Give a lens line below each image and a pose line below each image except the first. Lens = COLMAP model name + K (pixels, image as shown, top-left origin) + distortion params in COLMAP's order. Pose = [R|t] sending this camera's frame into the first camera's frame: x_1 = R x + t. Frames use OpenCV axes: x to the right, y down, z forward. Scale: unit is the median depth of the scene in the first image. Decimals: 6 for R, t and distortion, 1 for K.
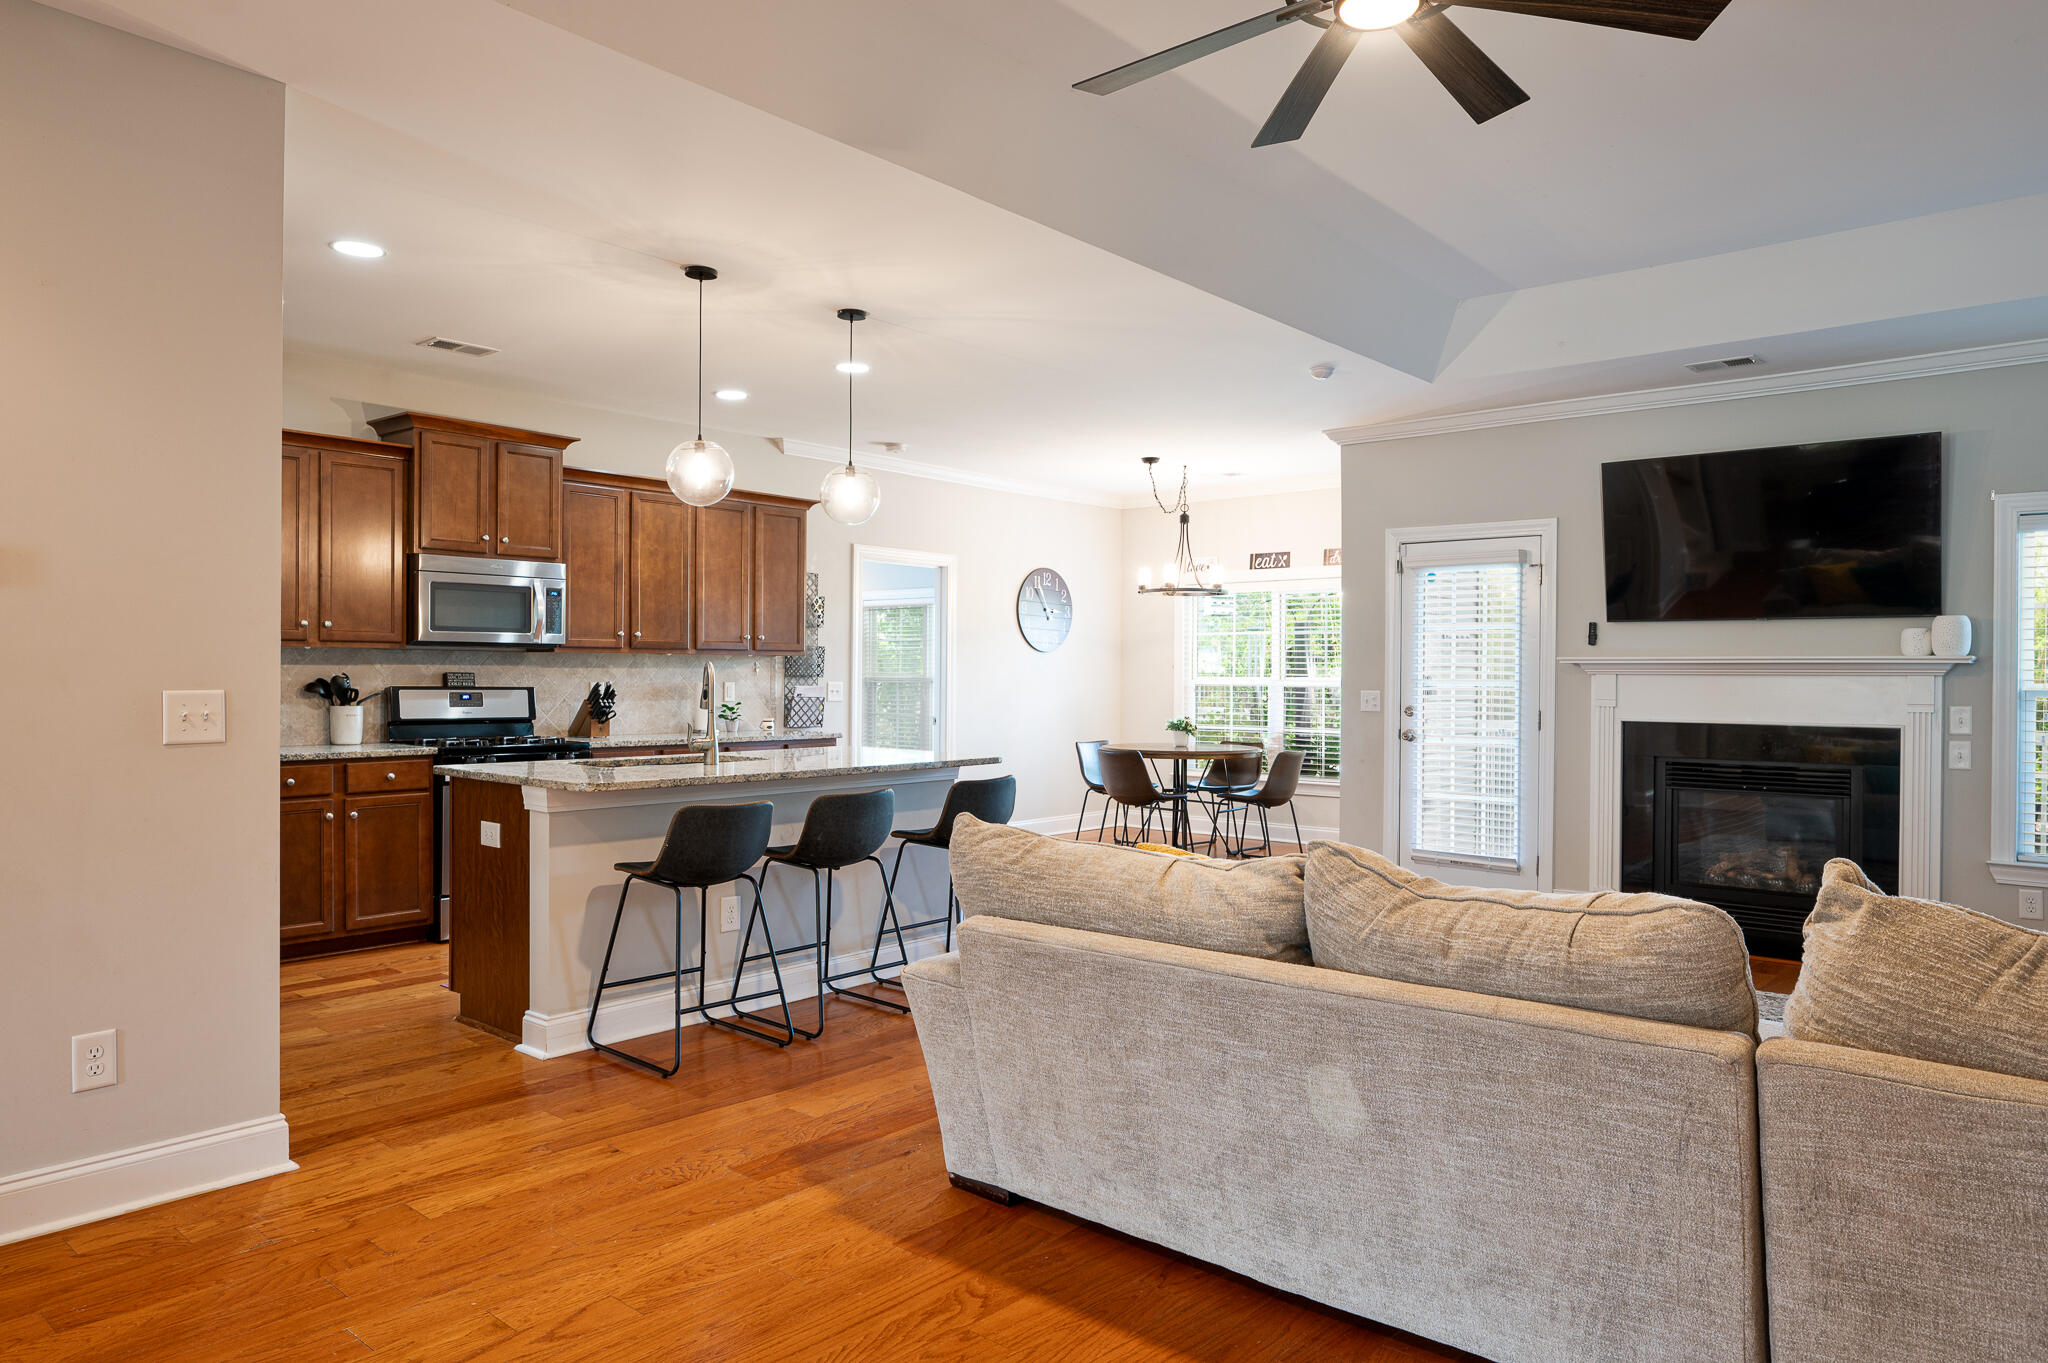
lens RADIAL K [[1301.3, 0, 1022.6], [0, 1301.3, 675.5], [0, 0, 1]] dist [-0.003264, -0.000474]
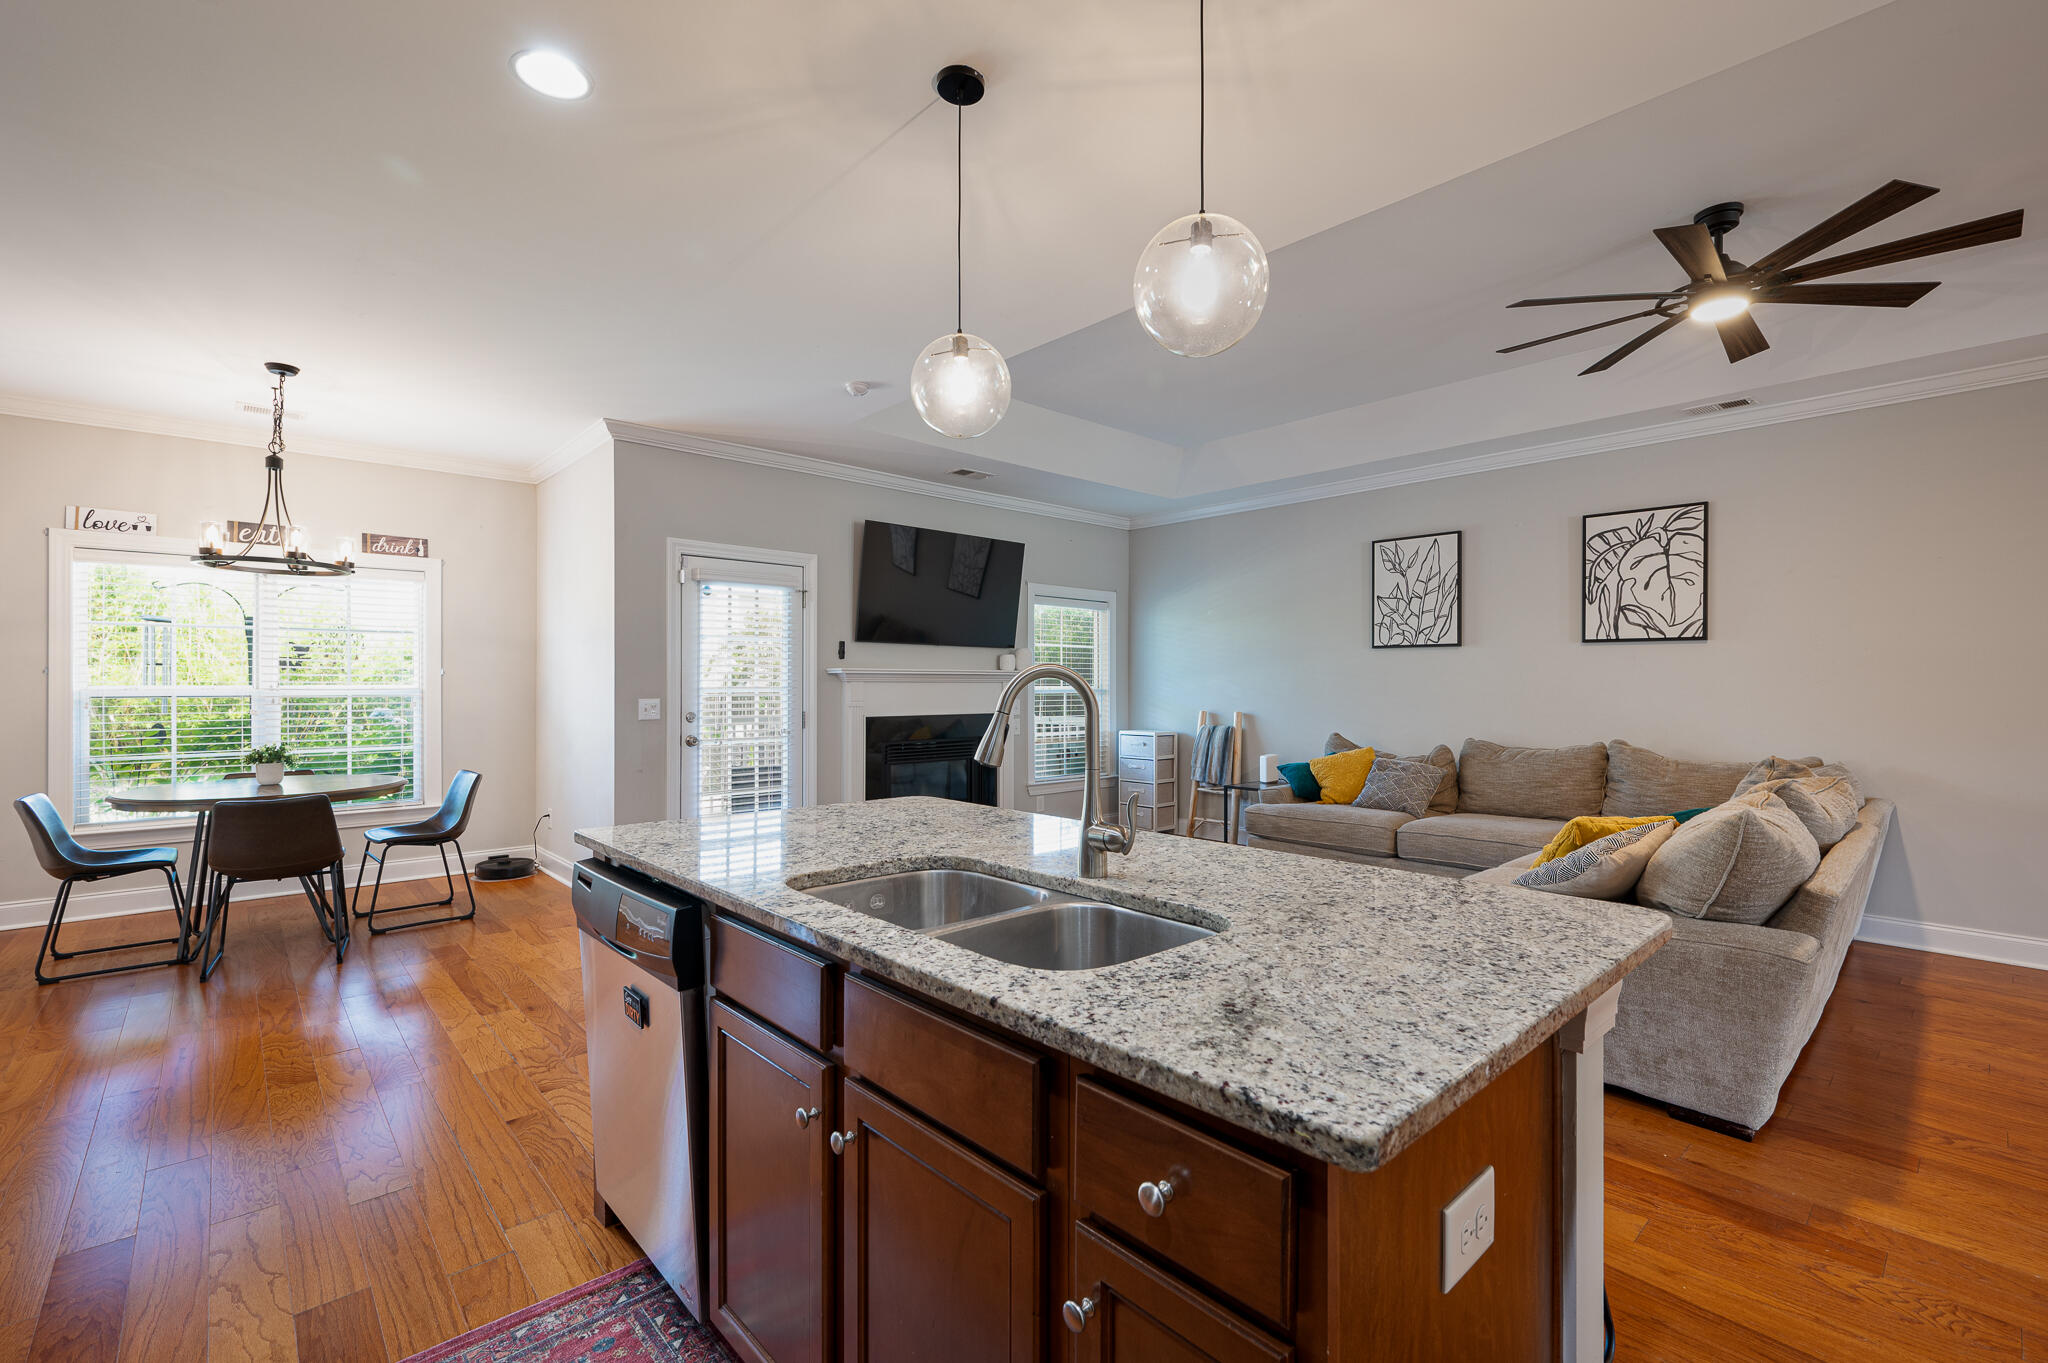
lens RADIAL K [[891.2, 0, 1020.2], [0, 891.2, 694.7], [0, 0, 1]] dist [0.001280, 0.000262]
pose [[0.114146, -0.018635, 0.993289, -0.420622], [0.002311, 0.999826, 0.018492, -0.003769], [-0.993461, 0.000185, 0.114169, 0.732648]]
